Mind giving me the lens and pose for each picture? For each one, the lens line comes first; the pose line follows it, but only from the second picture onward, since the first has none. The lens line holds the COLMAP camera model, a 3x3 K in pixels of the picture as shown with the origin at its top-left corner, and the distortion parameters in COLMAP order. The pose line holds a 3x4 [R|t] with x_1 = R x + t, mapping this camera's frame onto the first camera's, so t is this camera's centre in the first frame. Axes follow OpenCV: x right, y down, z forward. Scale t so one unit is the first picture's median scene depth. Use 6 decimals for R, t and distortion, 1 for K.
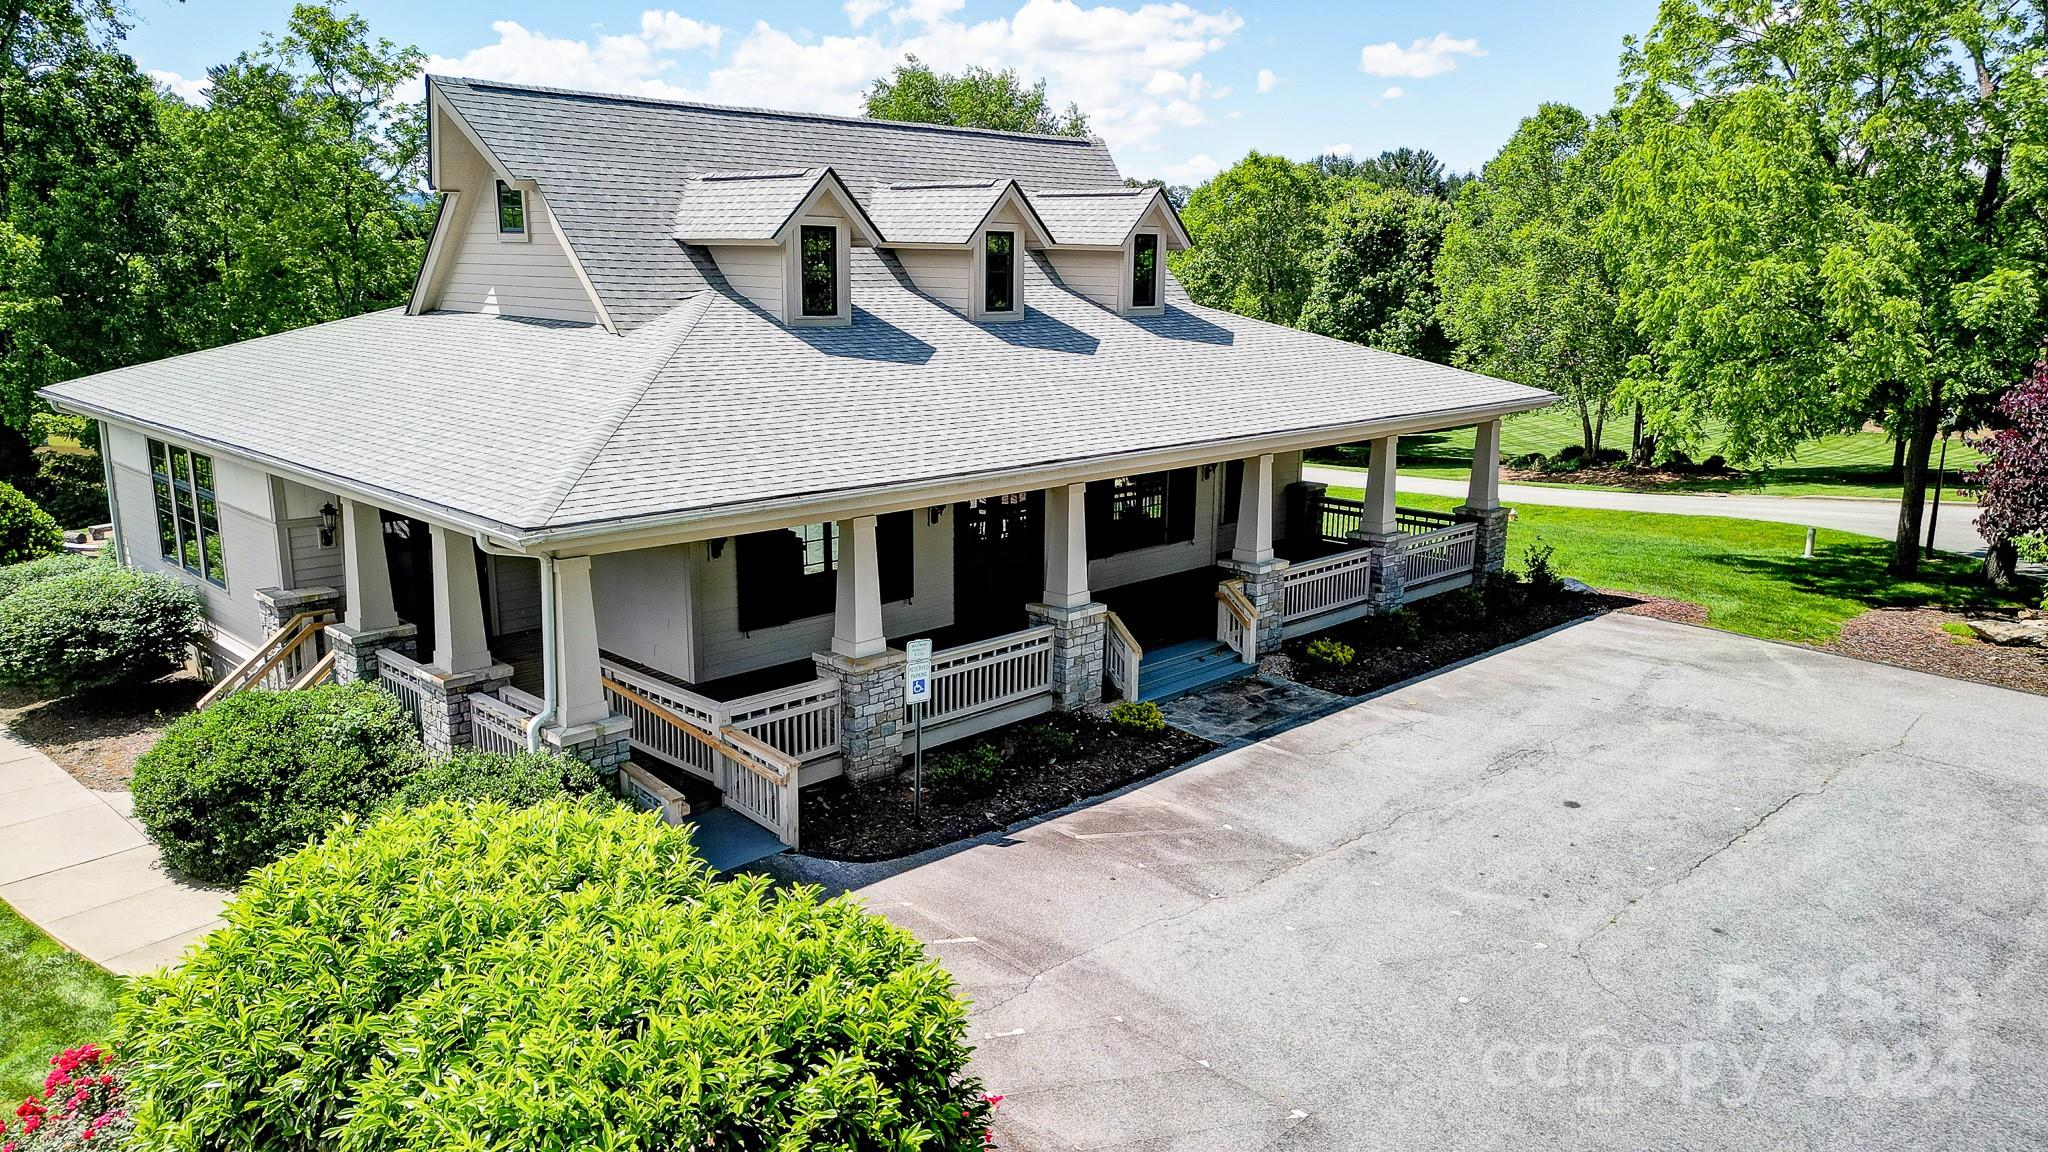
lens RADIAL K [[1428.4, 0, 1024.0], [0, 1428.4, 576.0], [0, 0, 1]] dist [0.091518, -0.101926]
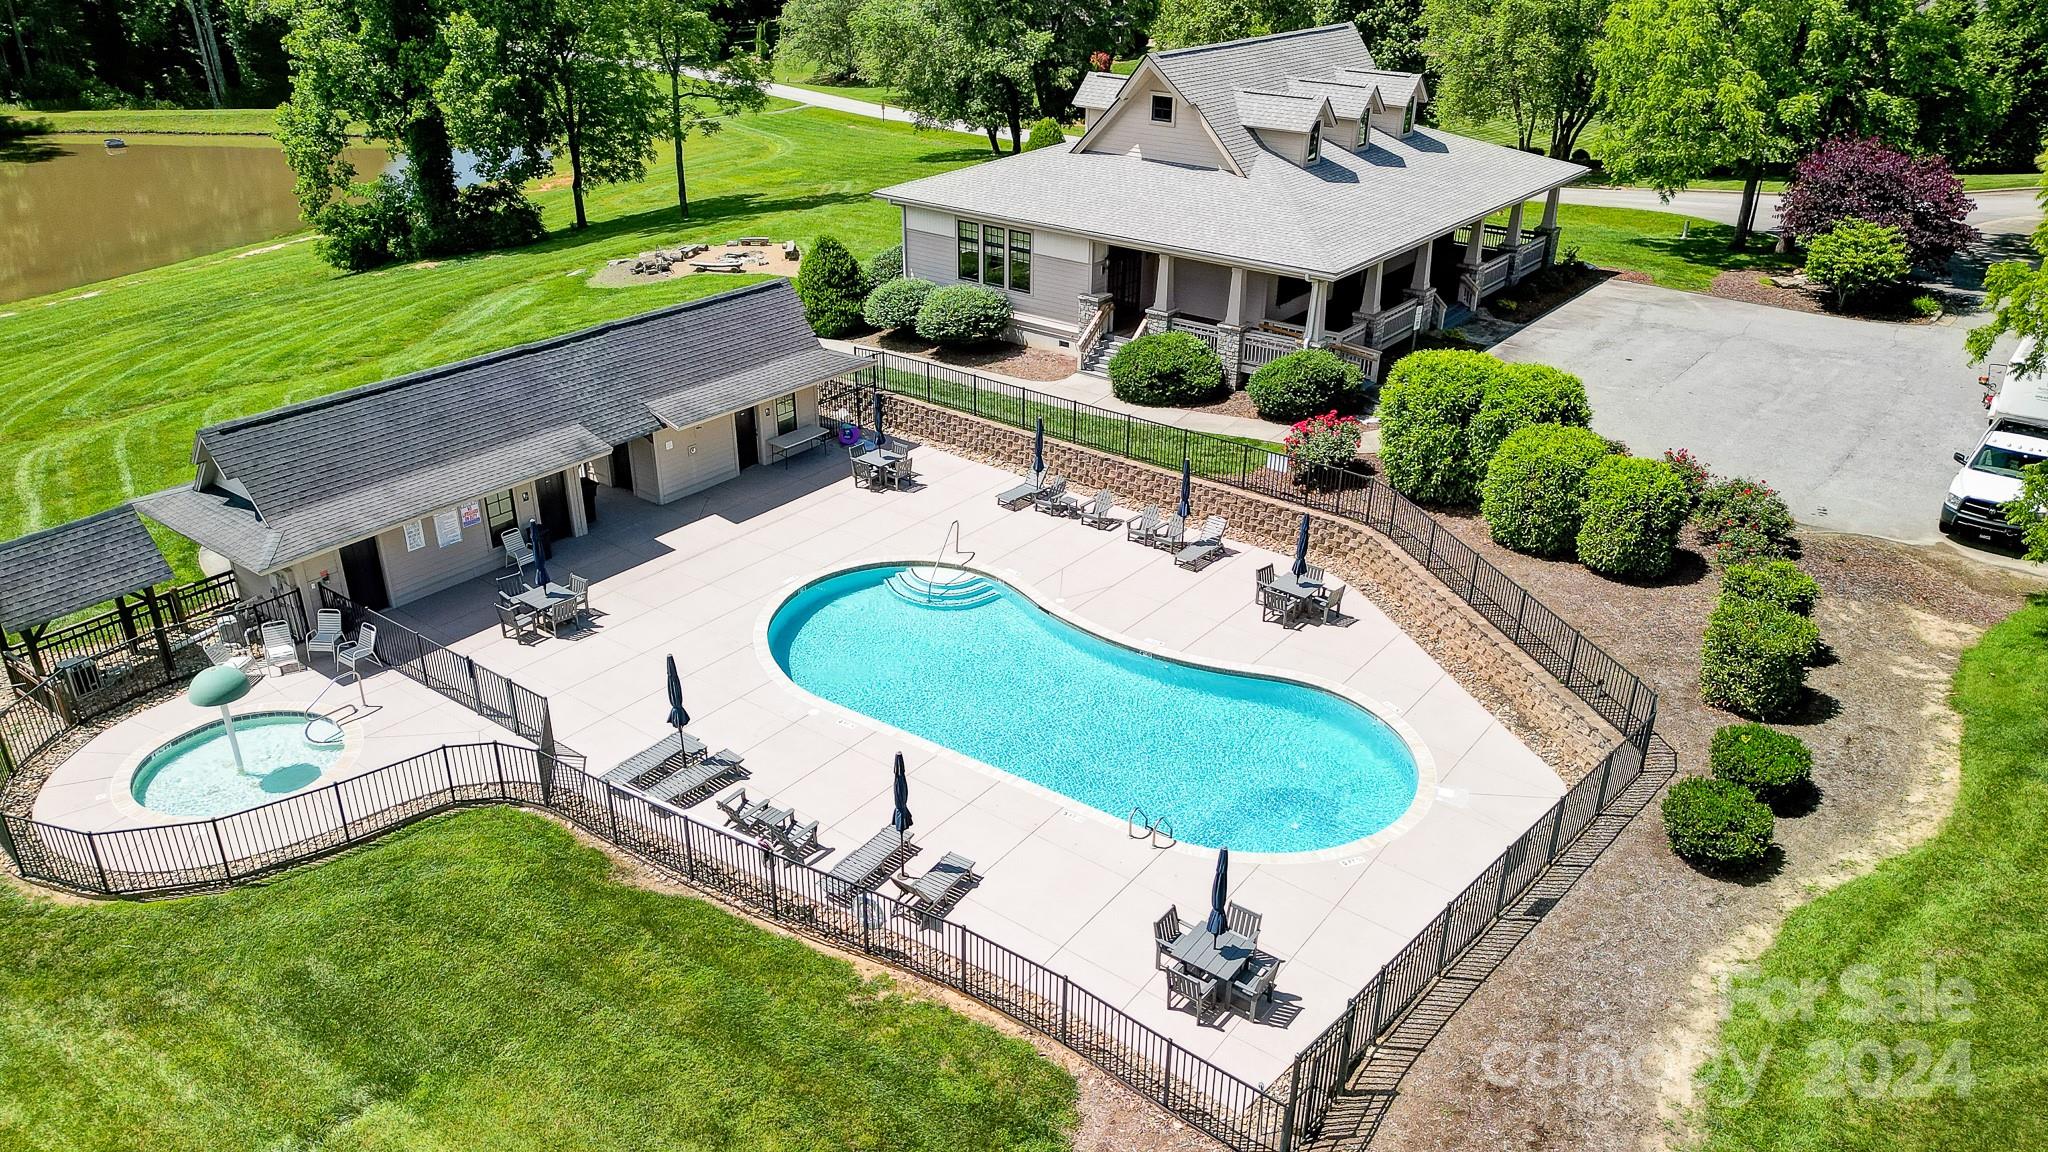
lens RADIAL K [[1428.4, 0, 1024.0], [0, 1428.4, 576.0], [0, 0, 1]] dist [0.091518, -0.101926]
pose [[0.991863, -0.053828, 0.115375, -0.818376], [0.025368, 0.971613, 0.235214, -0.085353], [-0.124760, -0.230373, 0.965072, -1.182157]]
